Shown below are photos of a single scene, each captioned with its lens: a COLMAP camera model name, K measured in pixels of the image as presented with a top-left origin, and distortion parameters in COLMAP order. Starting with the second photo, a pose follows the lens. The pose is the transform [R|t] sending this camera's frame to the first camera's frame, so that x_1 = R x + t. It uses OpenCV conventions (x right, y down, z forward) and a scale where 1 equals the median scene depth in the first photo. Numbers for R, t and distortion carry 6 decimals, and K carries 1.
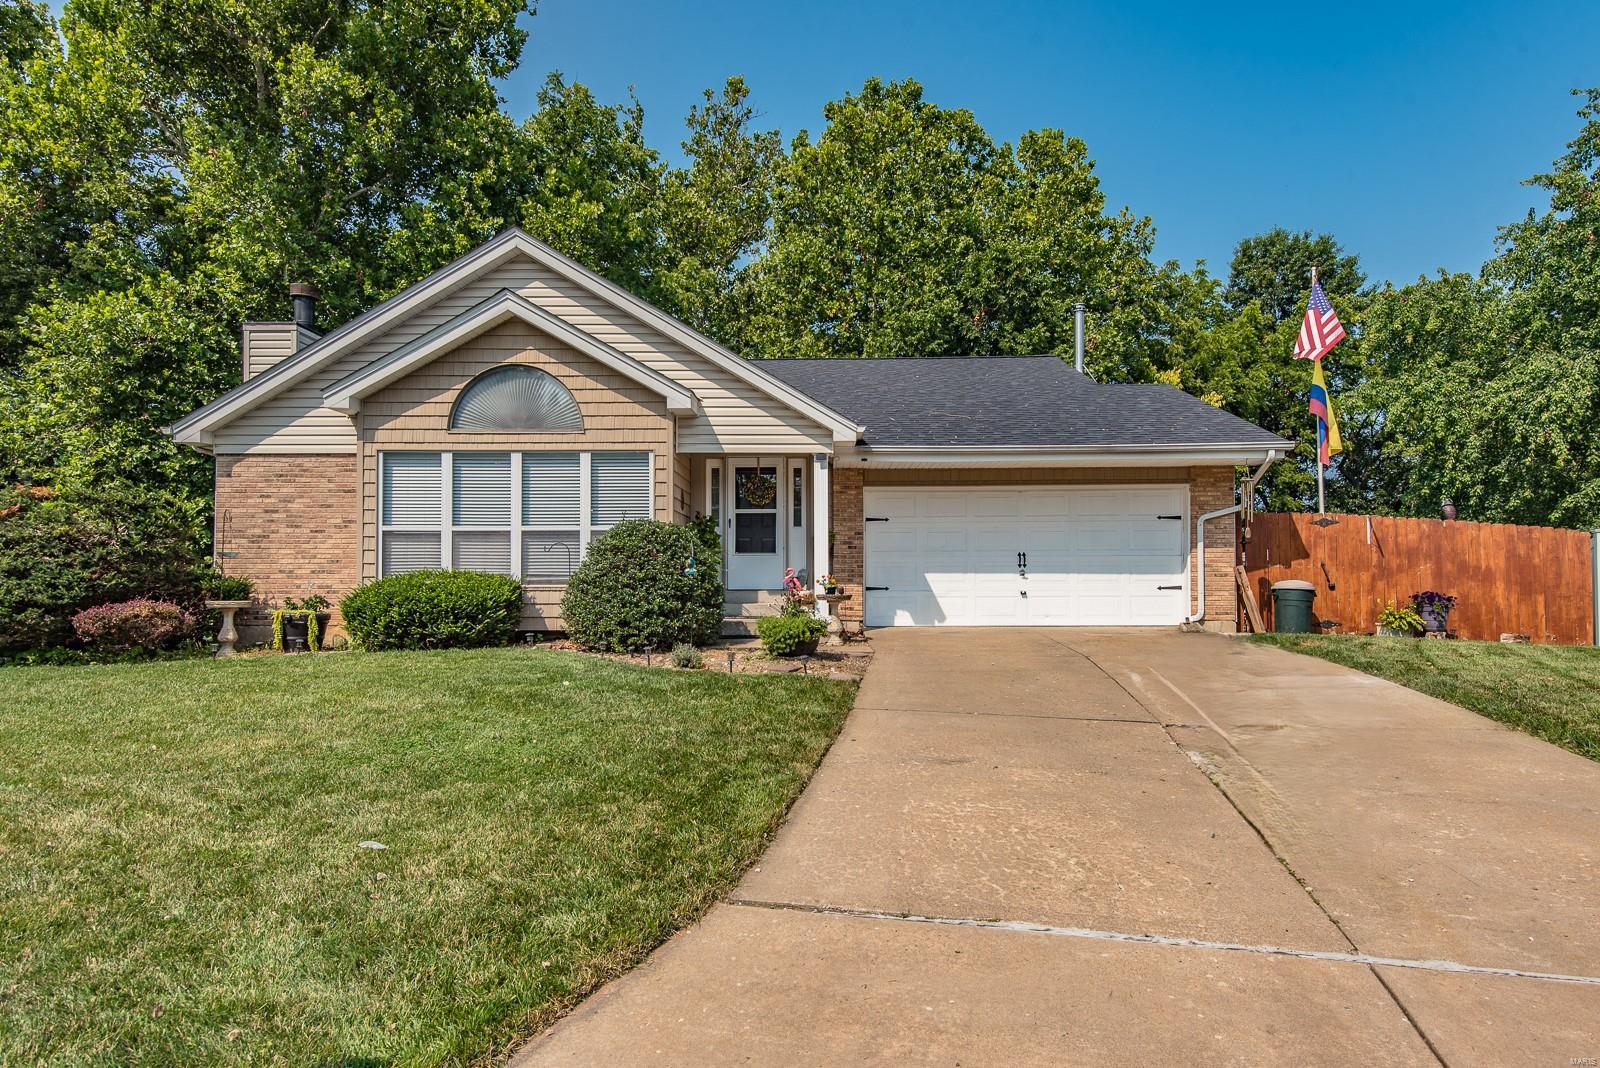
lens RADIAL K [[942.4, 0, 800.1], [0, 942.4, 537.4], [0, 0, 1]] dist [0.020002, 0.000197]
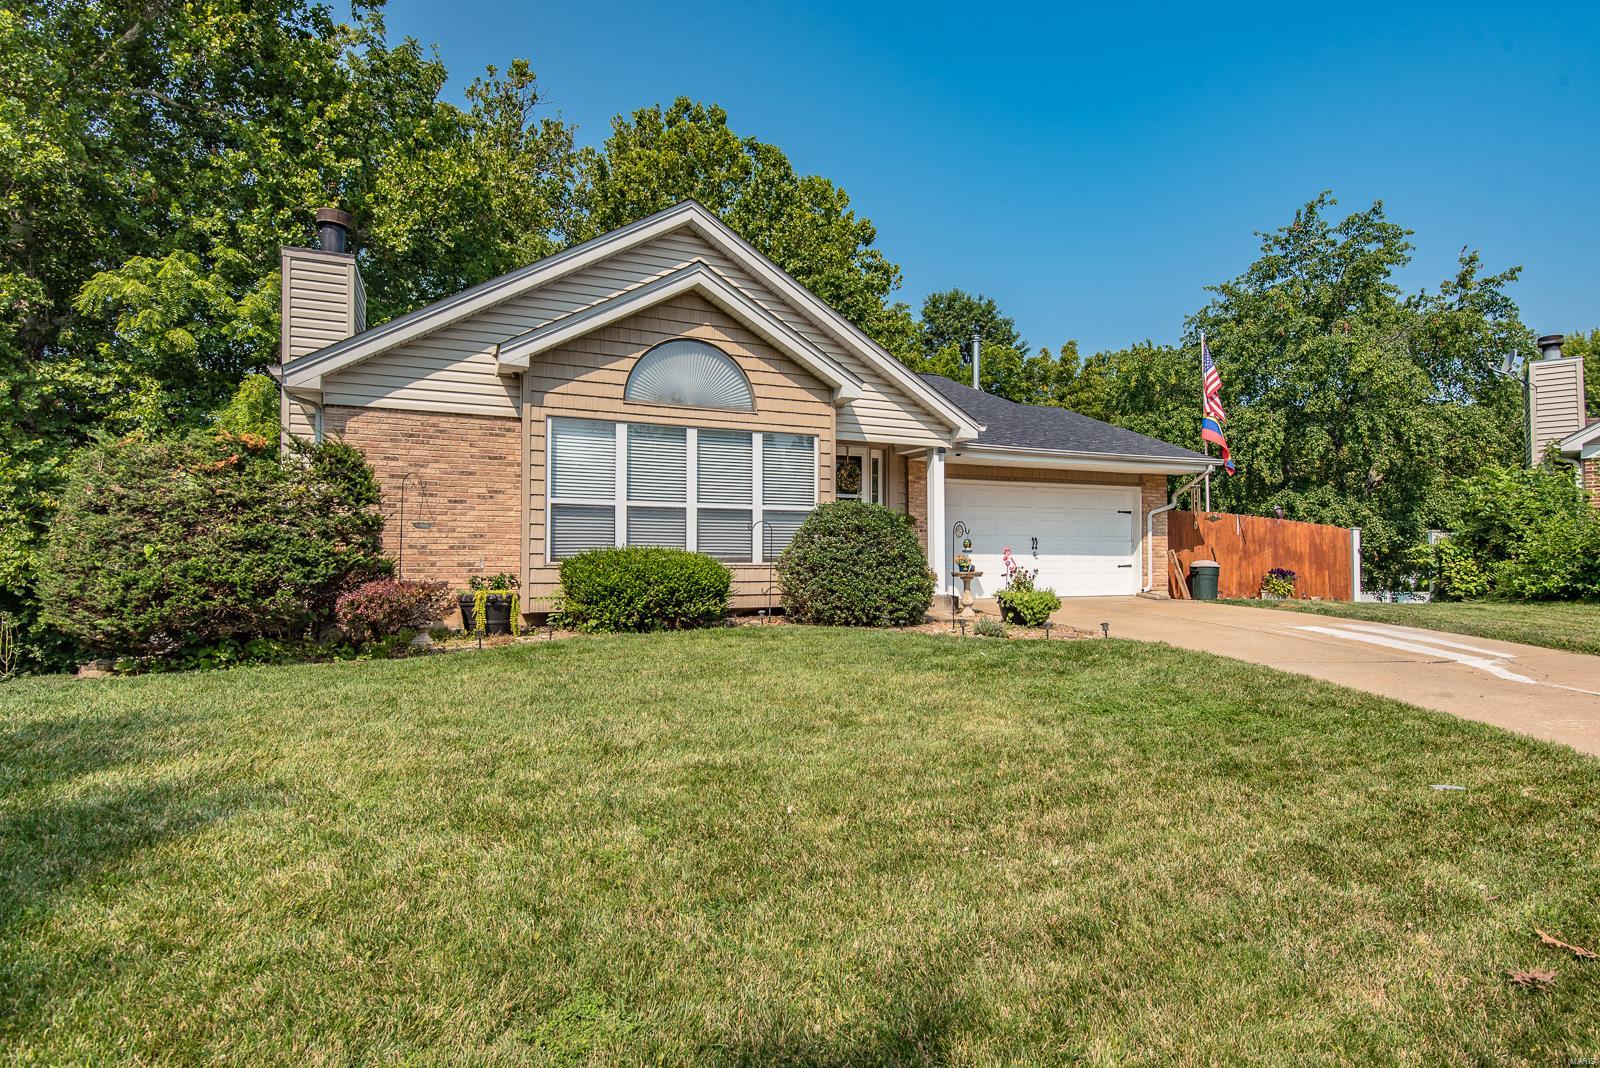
lens RADIAL K [[849.7, 0, 797.6], [0, 849.7, 533.8], [0, 0, 1]] dist [0.017325, -0.003671]
pose [[0.901920, 0.016317, 0.431595, -0.566107], [-0.021103, 0.999757, 0.006304, 0.011757], [-0.431387, -0.014794, 0.902046, 0.147446]]
